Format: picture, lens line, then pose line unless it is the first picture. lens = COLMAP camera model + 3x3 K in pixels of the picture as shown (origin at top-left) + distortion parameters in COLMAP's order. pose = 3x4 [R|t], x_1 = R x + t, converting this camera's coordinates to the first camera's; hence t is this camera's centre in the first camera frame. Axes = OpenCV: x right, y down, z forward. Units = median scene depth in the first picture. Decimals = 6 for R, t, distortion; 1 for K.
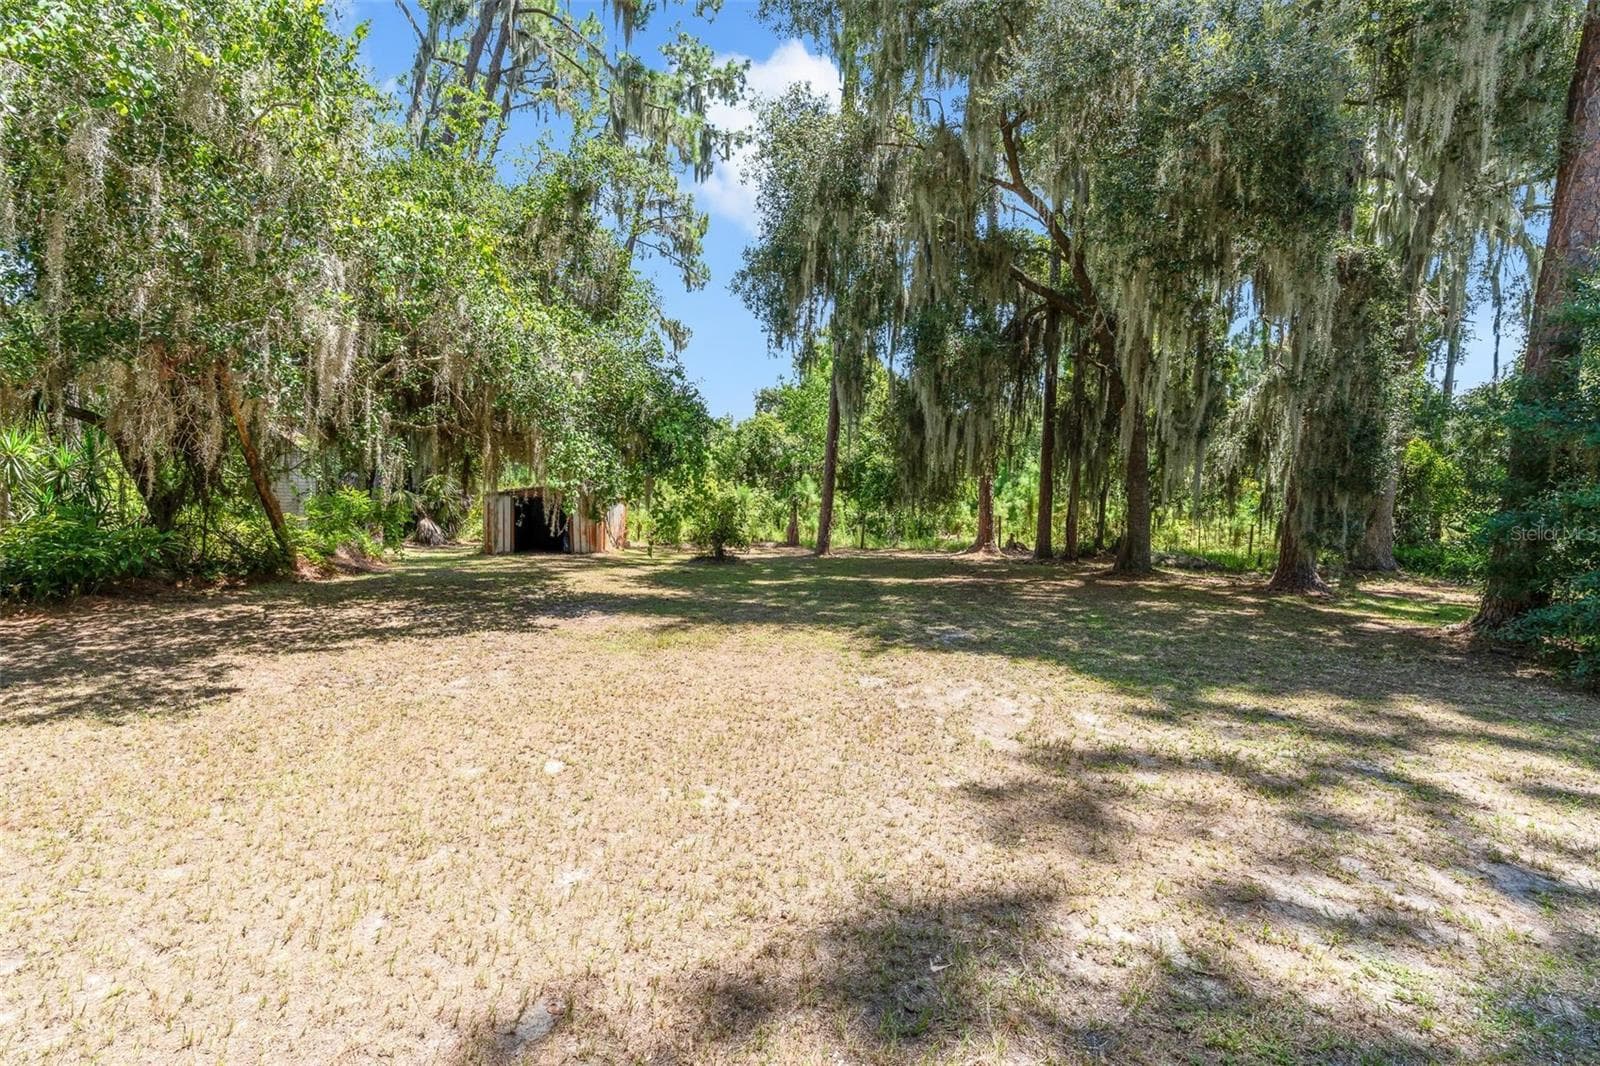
lens RADIAL K [[718.1, 0, 797.1], [0, 718.1, 530.5], [0, 0, 1]] dist [-0.011913, 0.005292]
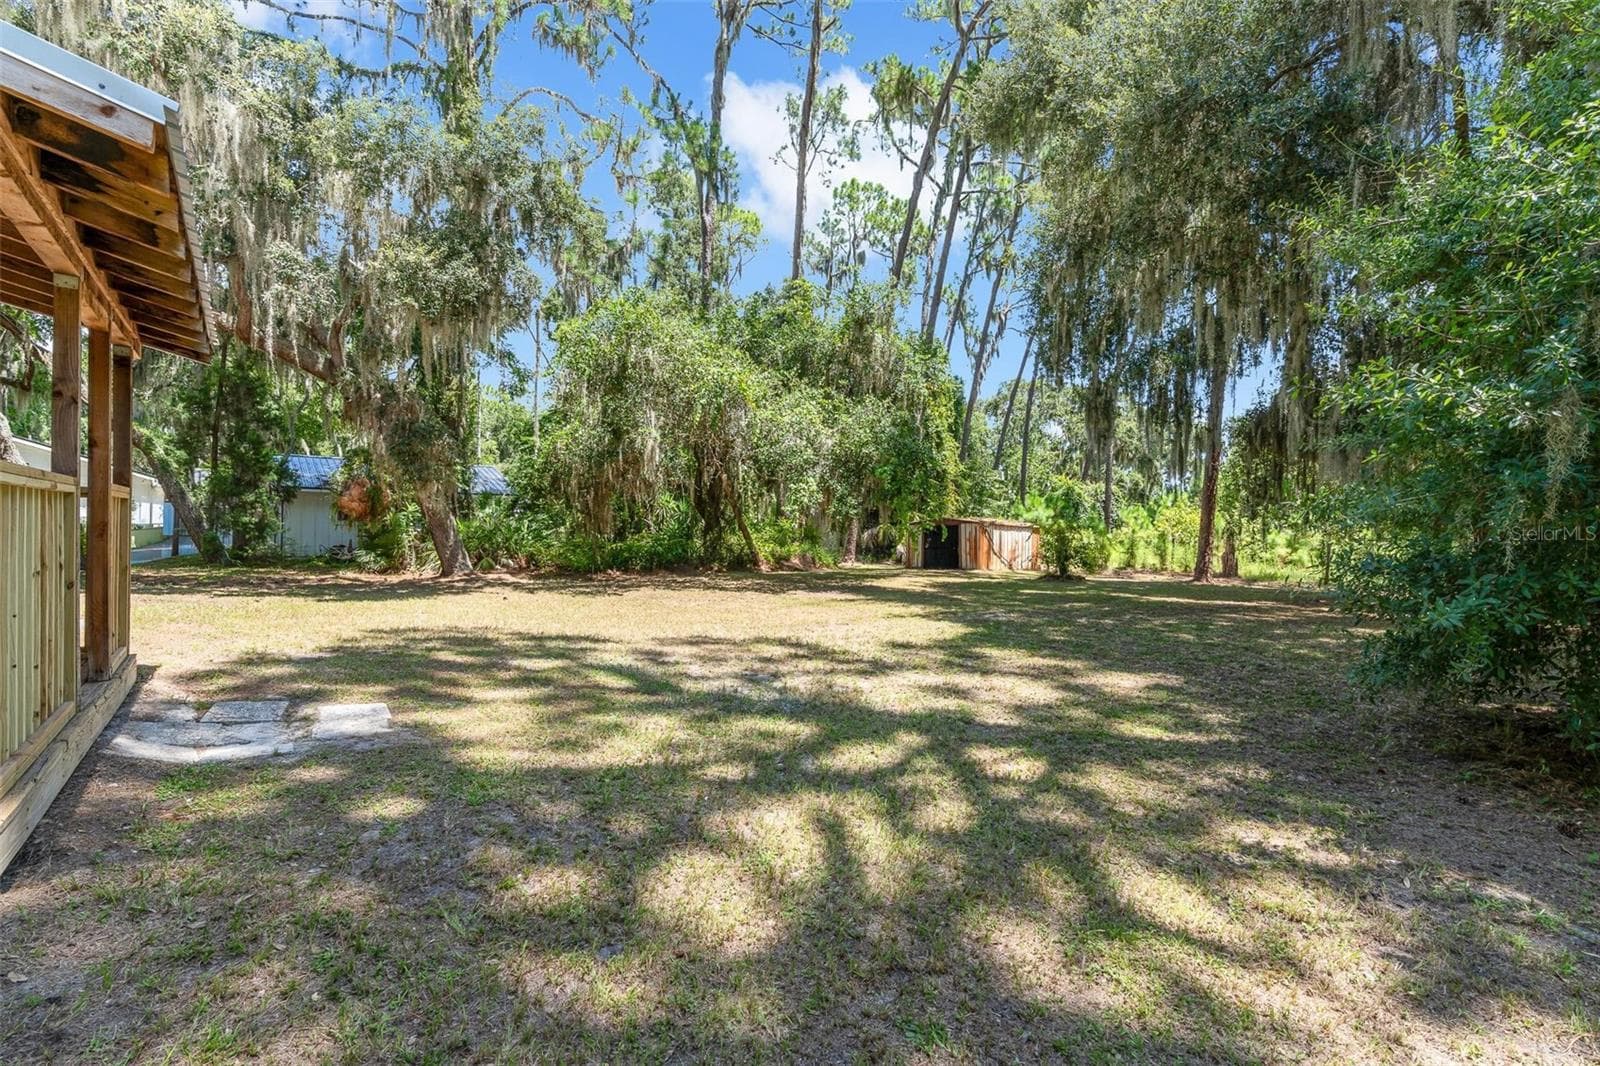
lens RADIAL K [[718.1, 0, 797.1], [0, 718.1, 530.5], [0, 0, 1]] dist [-0.011913, 0.005292]
pose [[0.649597, -0.014856, -0.760133, 0.643242], [-0.031746, 0.998407, -0.046642, 0.043145], [0.759616, 0.054430, 0.648091, -0.068003]]
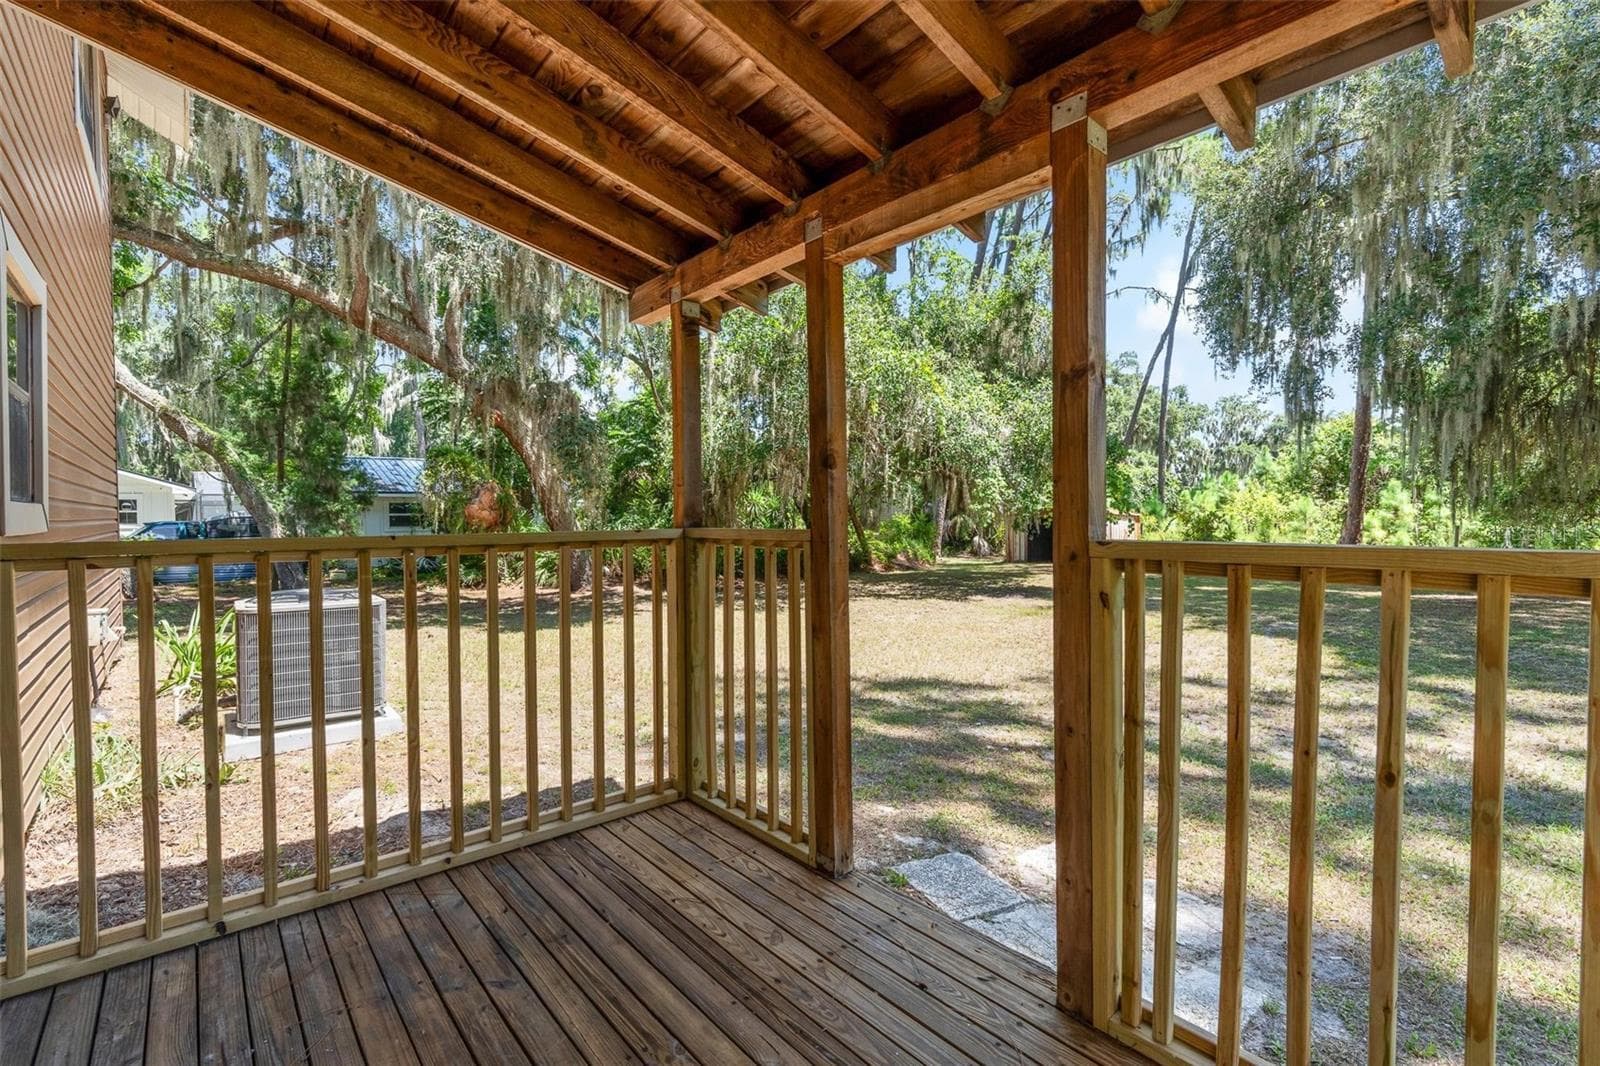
lens RADIAL K [[718.1, 0, 797.1], [0, 718.1, 530.5], [0, 0, 1]] dist [-0.011913, 0.005292]
pose [[0.679130, -0.017657, -0.733805, 0.354996], [-0.006221, 0.999536, -0.029809, 0.023087], [0.733991, 0.024809, 0.678706, -0.216017]]
